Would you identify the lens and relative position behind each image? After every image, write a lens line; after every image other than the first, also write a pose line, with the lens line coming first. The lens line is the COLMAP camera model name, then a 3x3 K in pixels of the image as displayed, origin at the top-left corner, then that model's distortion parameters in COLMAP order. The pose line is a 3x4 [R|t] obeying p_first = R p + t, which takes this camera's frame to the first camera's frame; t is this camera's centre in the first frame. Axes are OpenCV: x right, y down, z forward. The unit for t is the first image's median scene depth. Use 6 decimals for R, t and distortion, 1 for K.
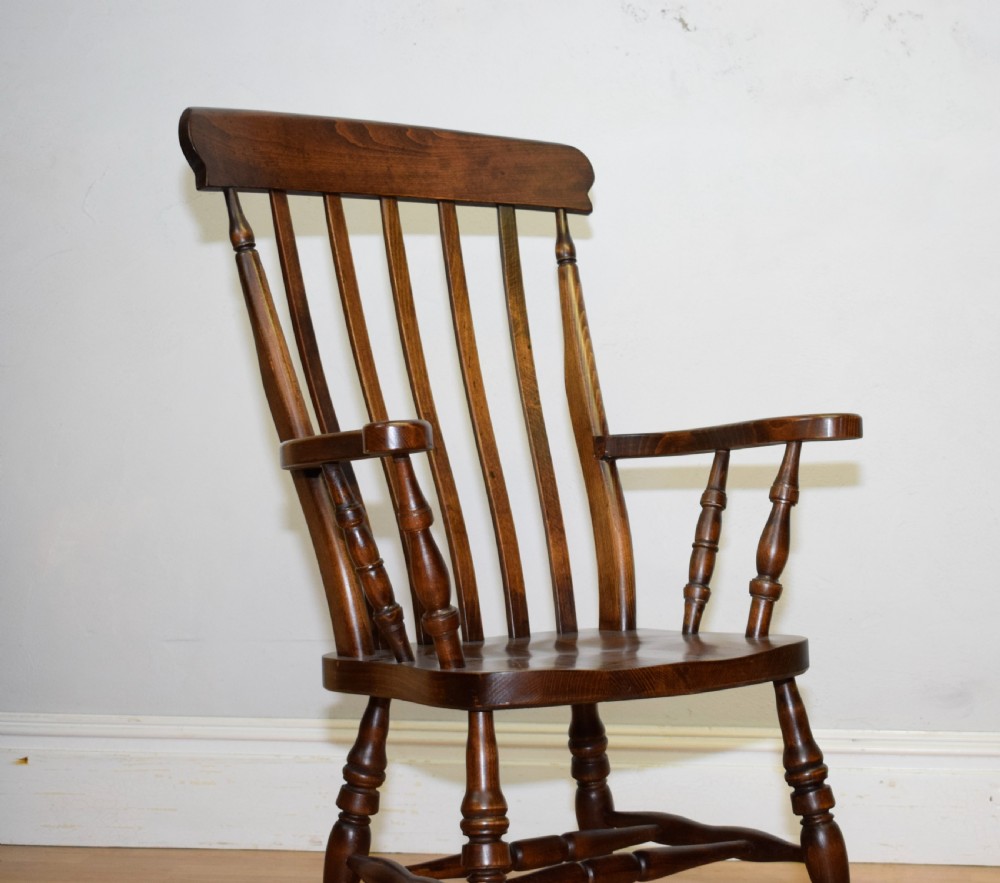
lens RADIAL K [[2049.1, 0, 639.4], [0, 2049.1, 442.8], [0, 0, 1]] dist [-0.032278, 0.108191]
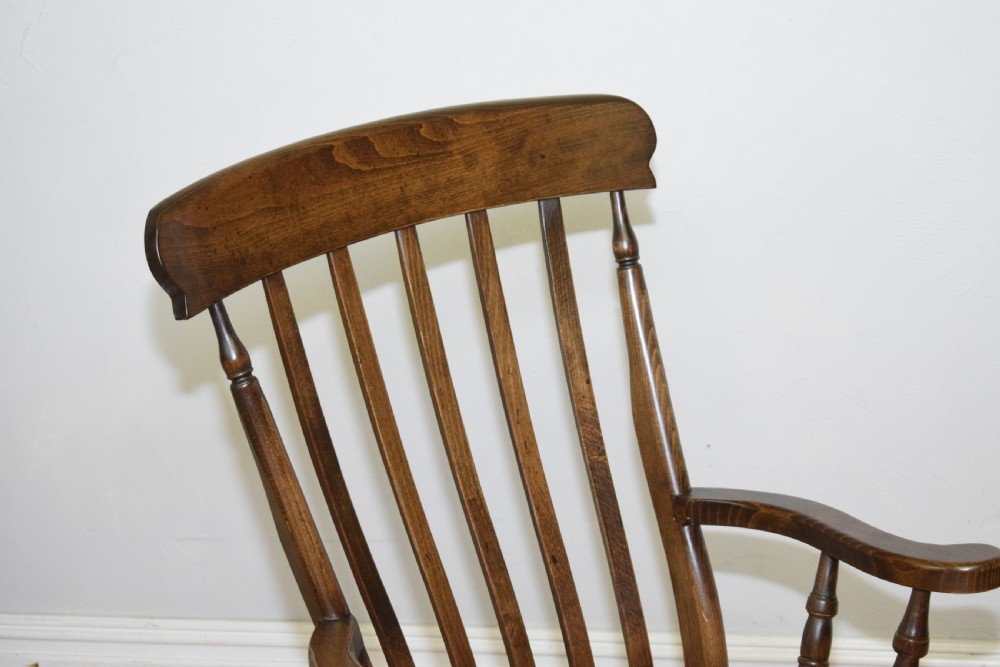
lens RADIAL K [[2283.2, 0, 500.0], [0, 2283.2, 333.5], [0, 0, 1]] dist [-0.028162, 0.010155]
pose [[0.996199, -0.037842, -0.078460, -0.016573], [0.060728, 0.947446, 0.314100, -0.357006], [0.062450, -0.317671, 0.946142, 0.139352]]
